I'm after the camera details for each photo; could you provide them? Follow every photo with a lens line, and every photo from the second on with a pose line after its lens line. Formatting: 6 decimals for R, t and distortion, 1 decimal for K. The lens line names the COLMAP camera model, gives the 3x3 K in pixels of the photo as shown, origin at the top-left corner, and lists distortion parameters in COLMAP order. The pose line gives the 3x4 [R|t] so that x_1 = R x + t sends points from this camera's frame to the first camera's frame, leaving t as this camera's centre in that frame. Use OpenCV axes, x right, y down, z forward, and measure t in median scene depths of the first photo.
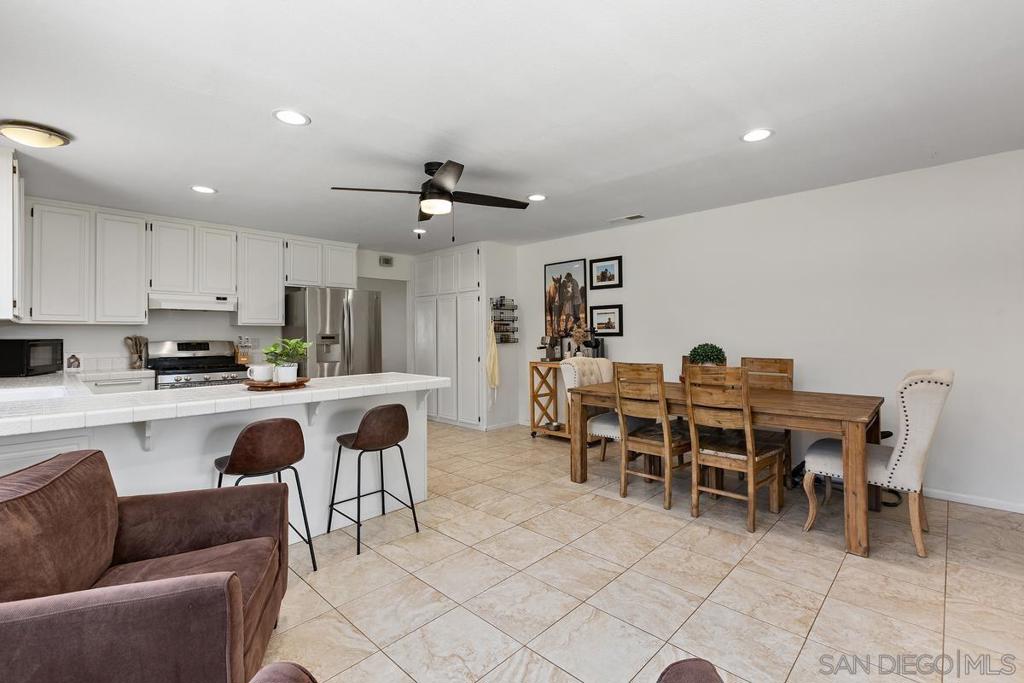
lens RADIAL K [[453.4, 0, 509.4], [0, 453.4, 329.7], [0, 0, 1]] dist [-0.003596, 0.000793]
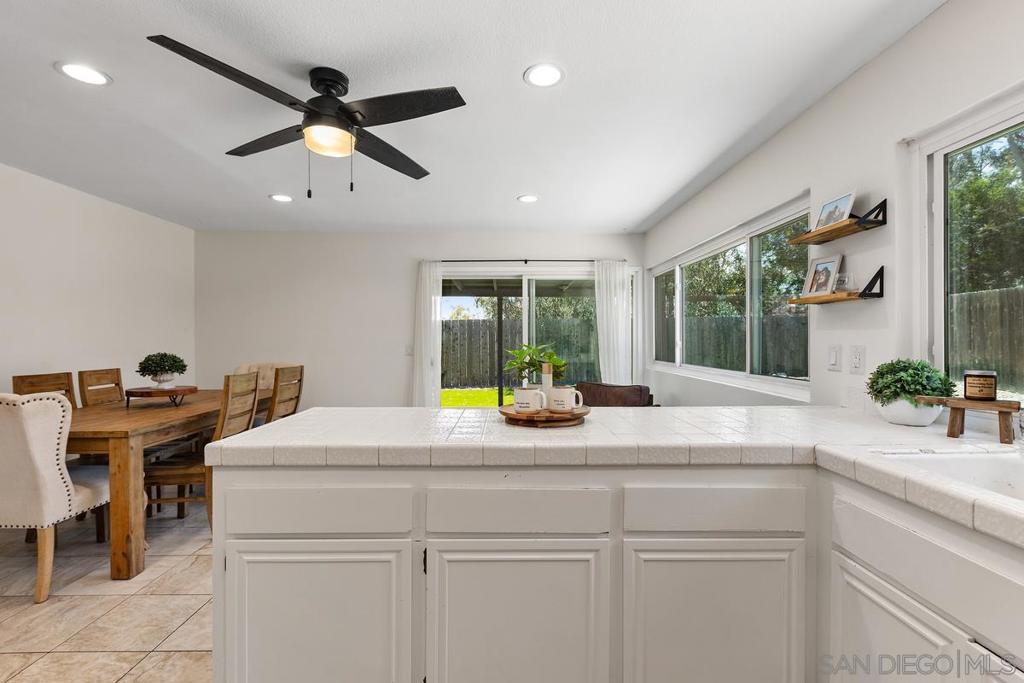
lens RADIAL K [[453.4, 0, 516.1], [0, 453.4, 345.7], [0, 0, 1]] dist [-0.003596, 0.000793]
pose [[-0.708462, 0.000145, 0.705749, -0.547274], [-0.001177, 0.999998, -0.001387, 0.011766], [-0.705748, -0.001814, -0.708461, 0.864382]]
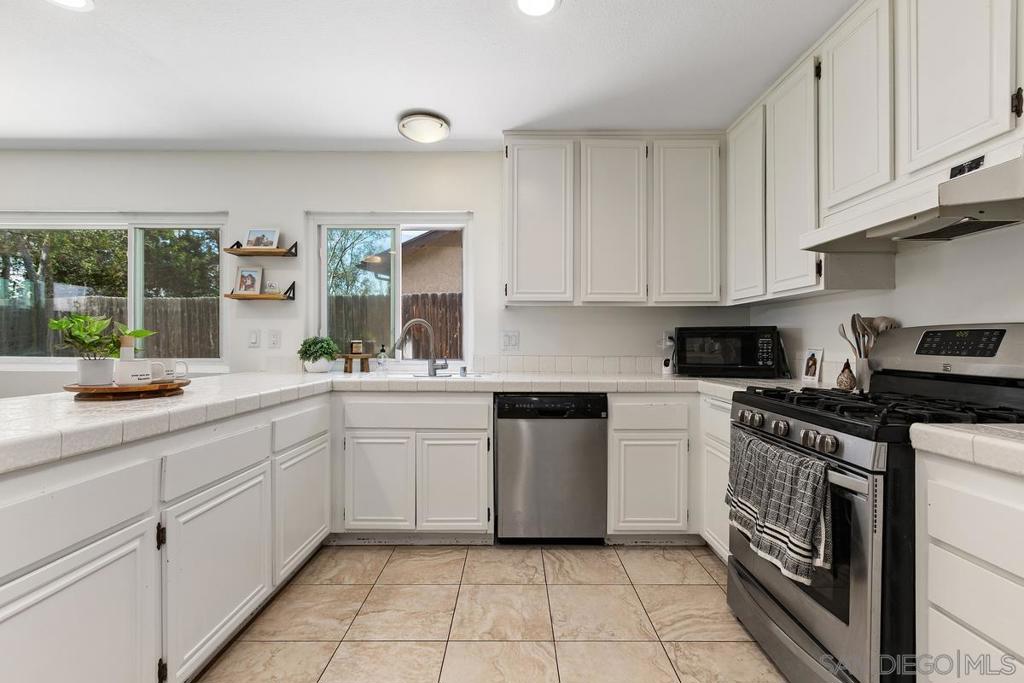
lens RADIAL K [[453.4, 0, 512.6], [0, 453.4, 340.0], [0, 0, 1]] dist [-0.003596, 0.000793]
pose [[-0.718054, 0.001097, -0.695986, -0.261808], [0.010966, 0.999892, -0.009738, 0.036379], [0.695901, -0.014625, -0.717989, 1.047610]]
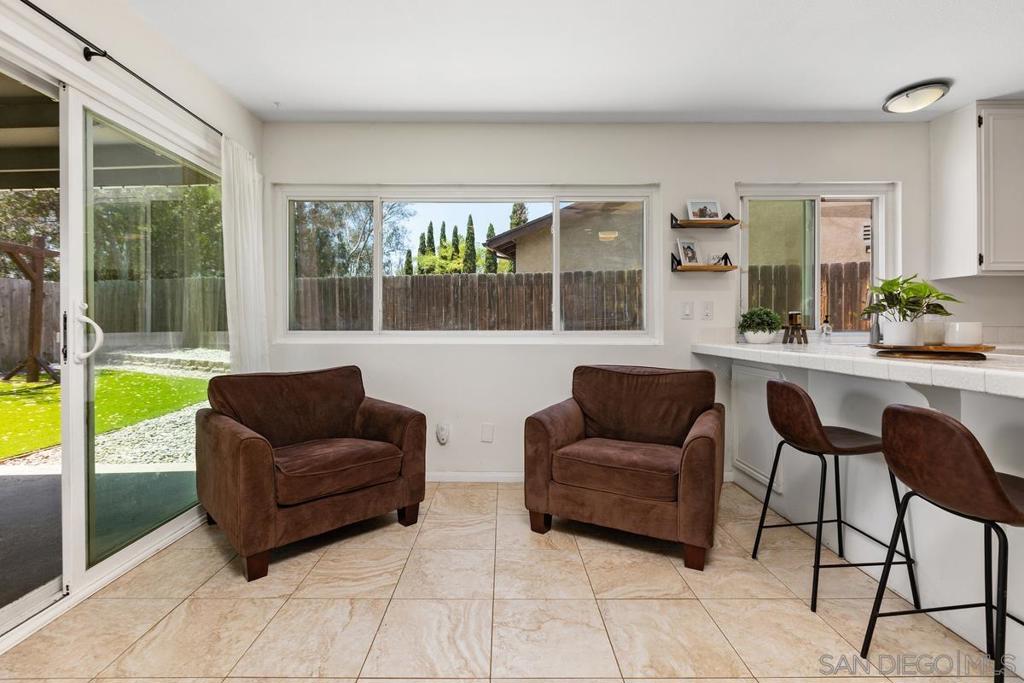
lens RADIAL K [[453.4, 0, 512.1], [0, 453.4, 329.5], [0, 0, 1]] dist [-0.003596, 0.000793]
pose [[-0.708346, 0.019660, -0.705591, 0.202089], [0.019399, 0.999777, 0.008382, 0.041167], [0.705598, -0.007750, -0.708570, 0.598375]]
